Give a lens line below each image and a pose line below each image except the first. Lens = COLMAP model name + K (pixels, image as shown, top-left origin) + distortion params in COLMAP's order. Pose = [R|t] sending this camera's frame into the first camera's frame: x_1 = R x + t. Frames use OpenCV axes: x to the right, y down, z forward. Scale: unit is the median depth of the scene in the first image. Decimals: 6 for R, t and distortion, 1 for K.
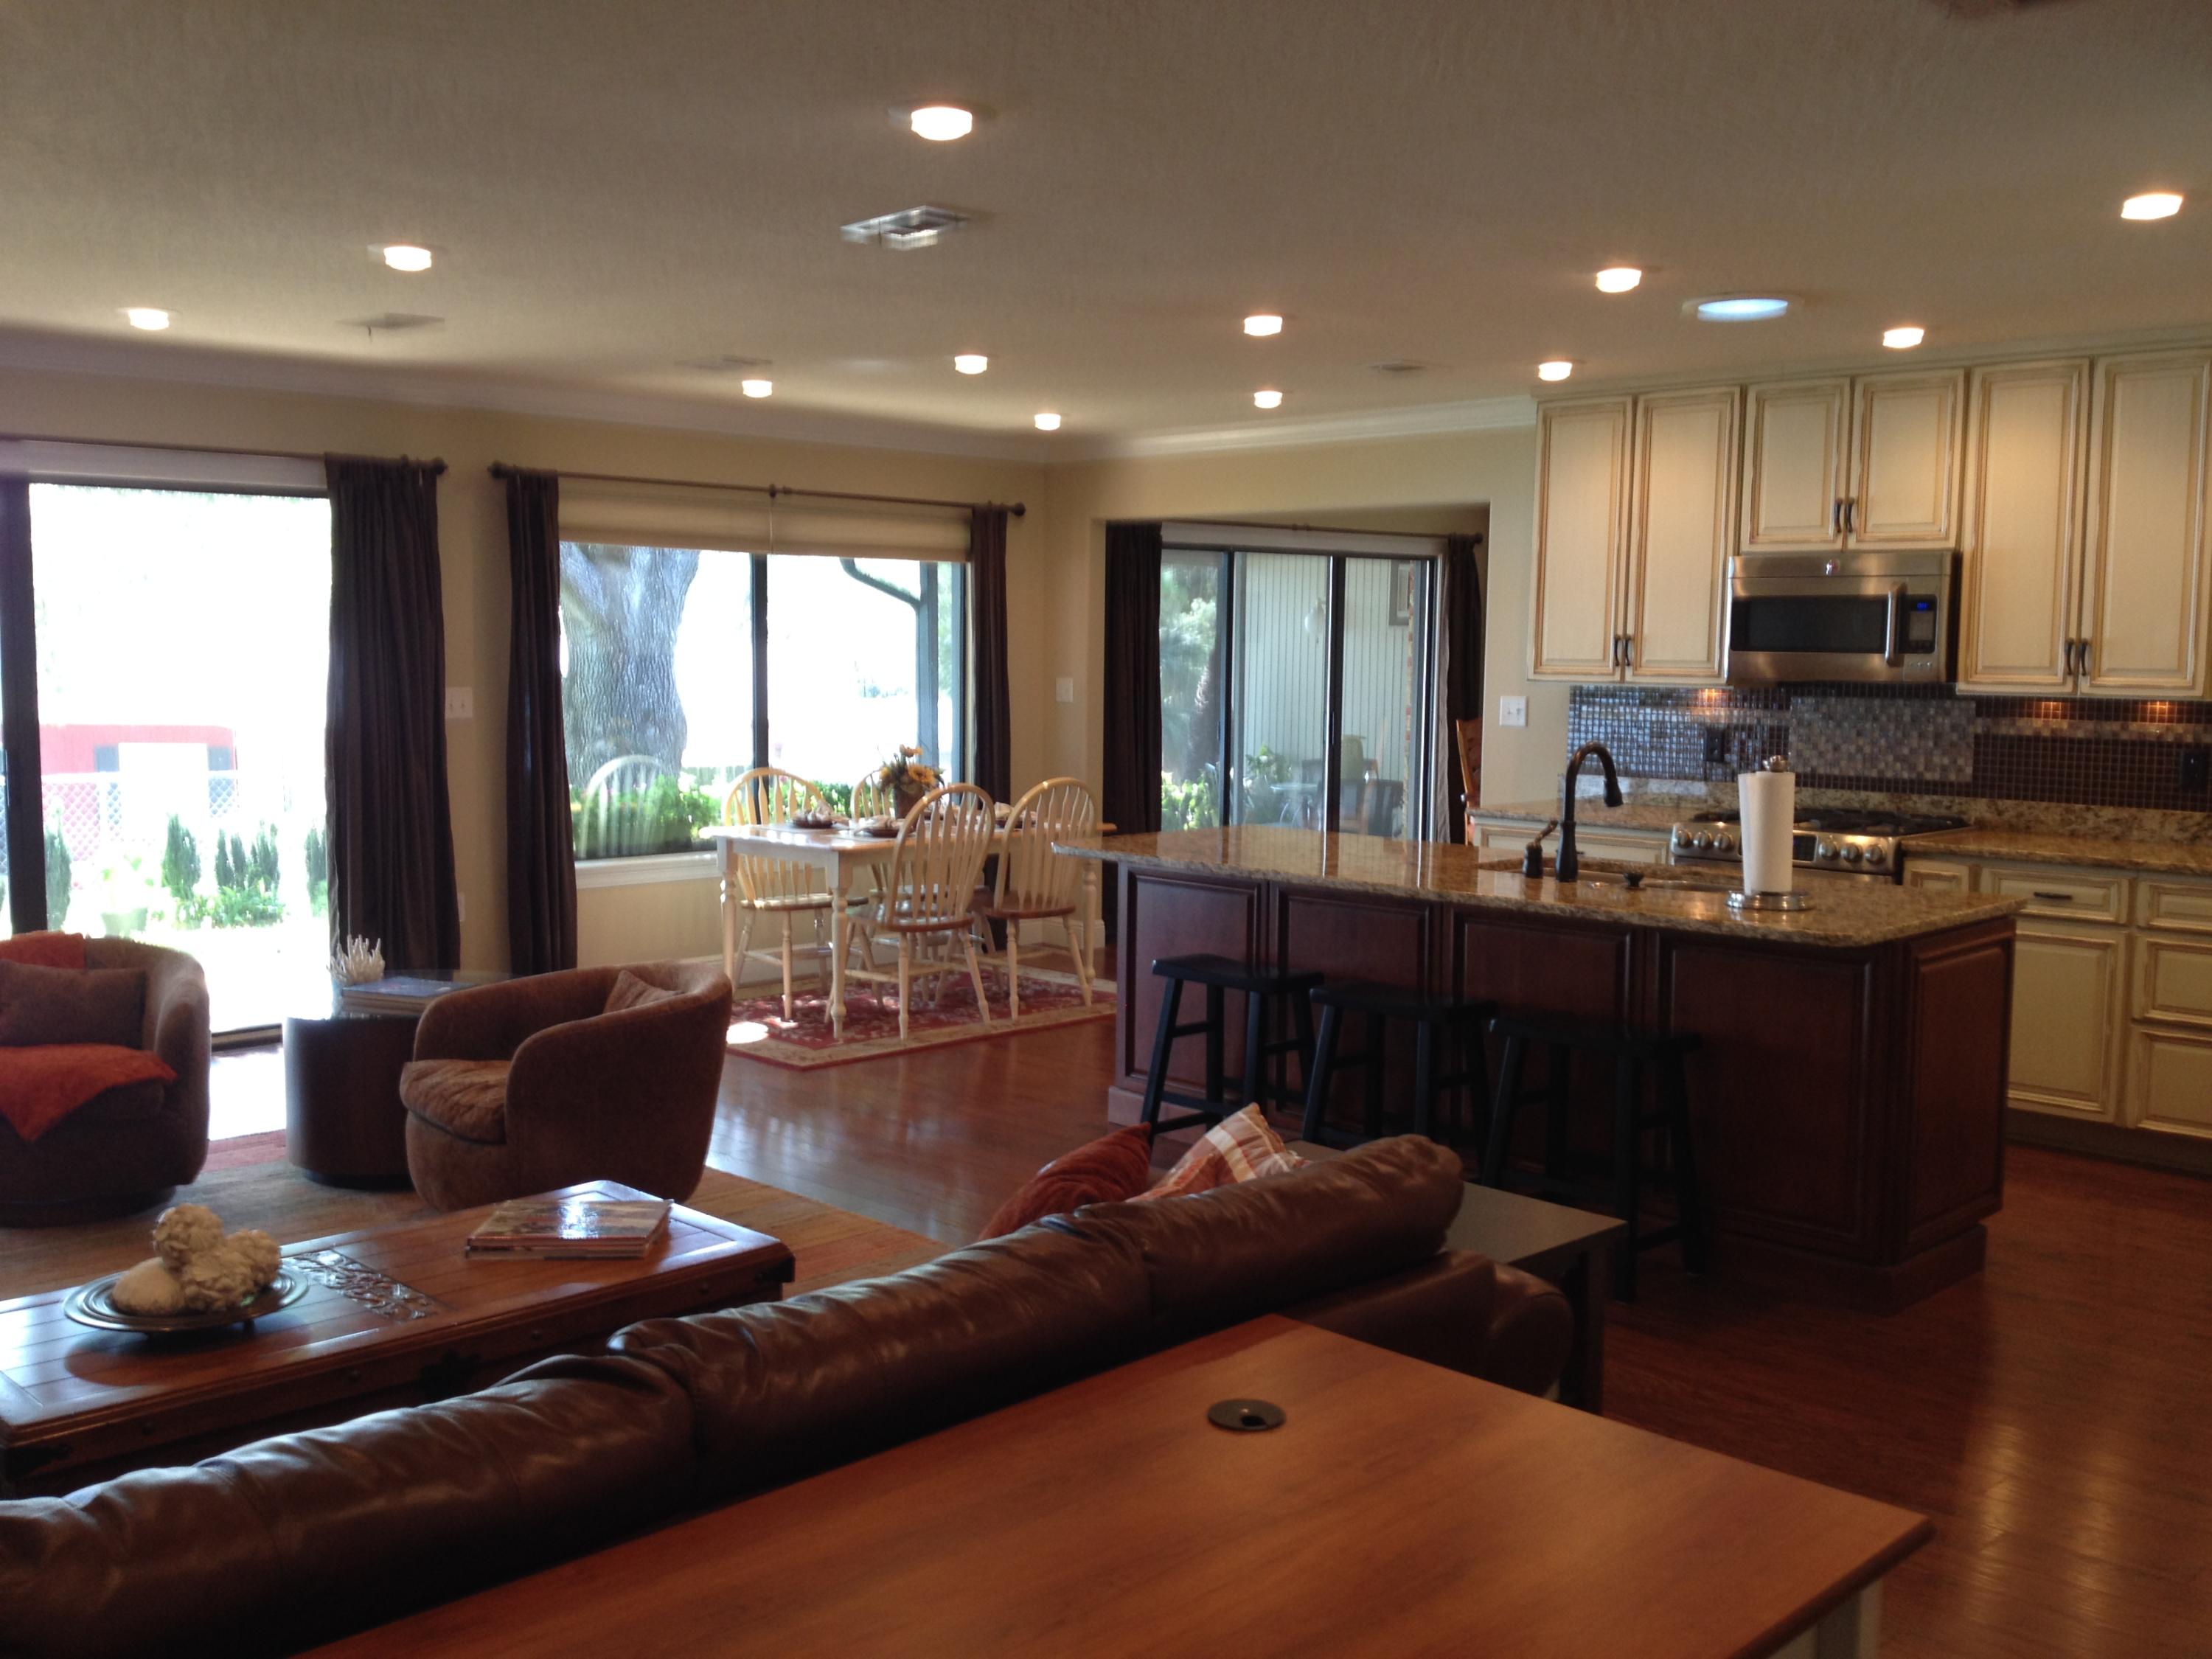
lens RADIAL K [[2105.9, 0, 1040.6], [0, 2105.9, 822.8], [0, 0, 1]] dist [0.043791, 0.000000]
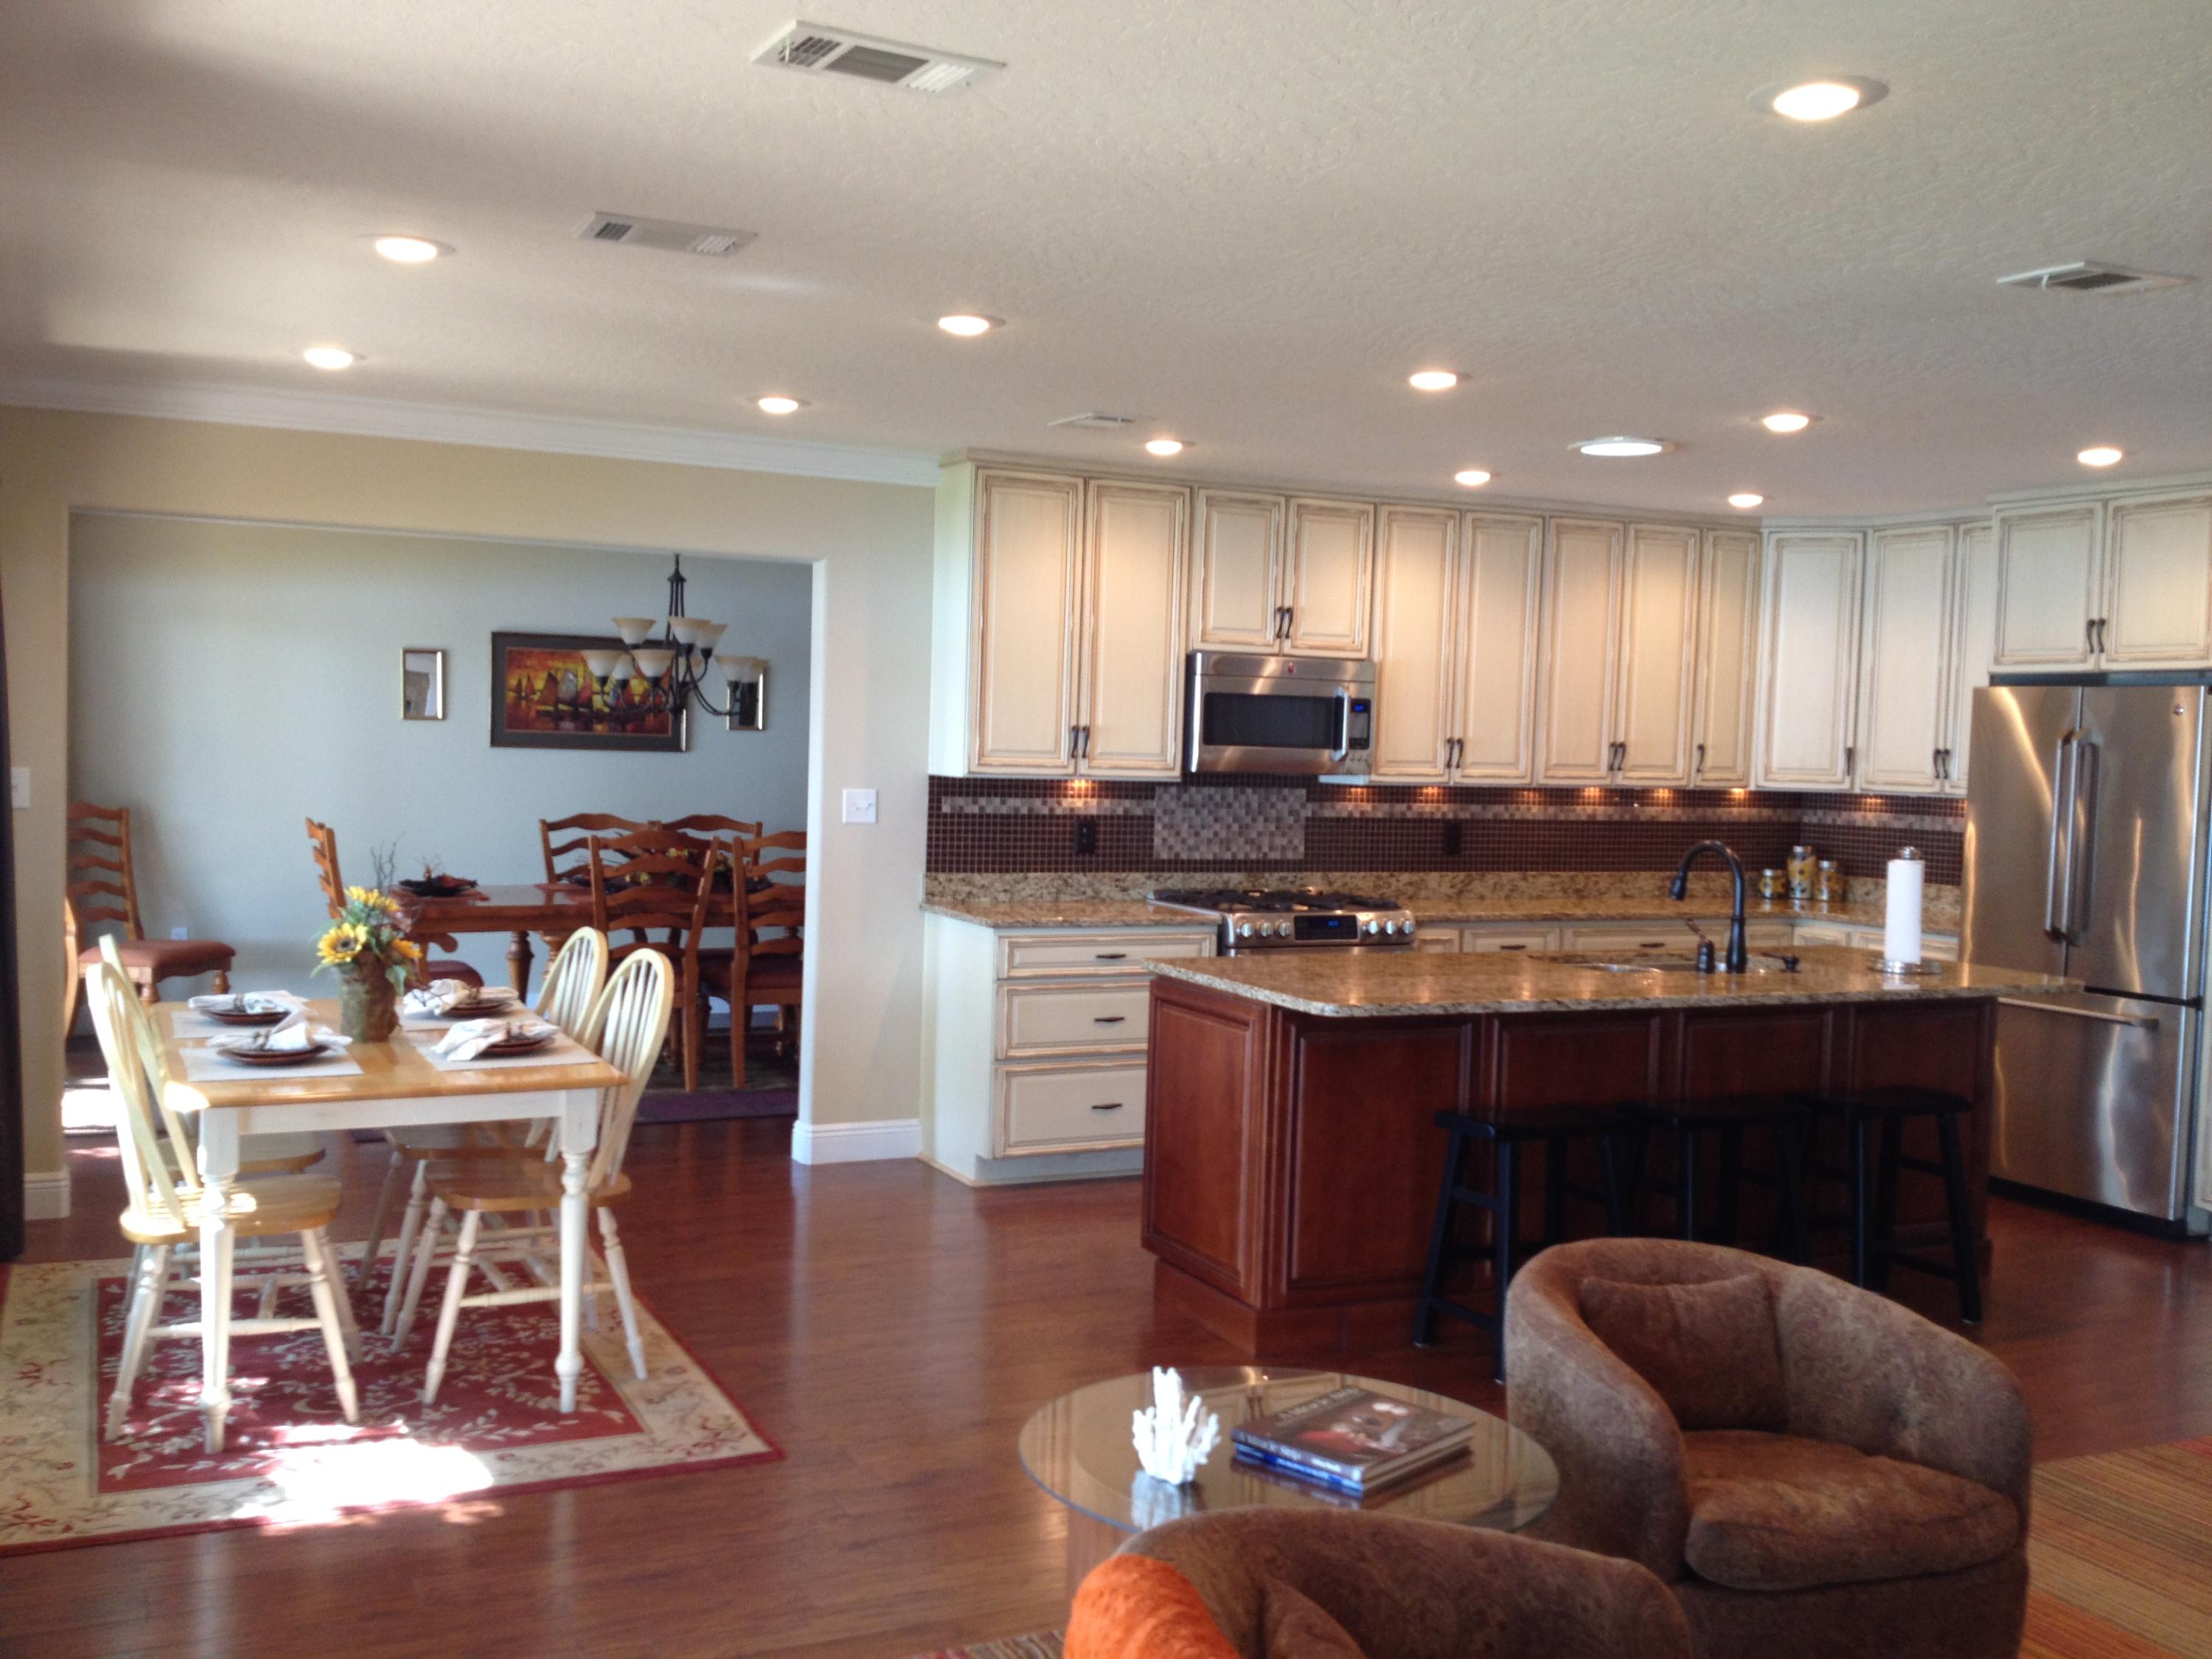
lens RADIAL K [[2105.9, 0, 1101.9], [0, 2105.9, 829.0], [0, 0, 1]] dist [0.043791, 0.000000]
pose [[0.310931, -0.043996, 0.949414, -0.672595], [0.058899, 0.997900, 0.026953, -0.072176], [-0.948606, 0.047539, 0.312869, 0.745944]]
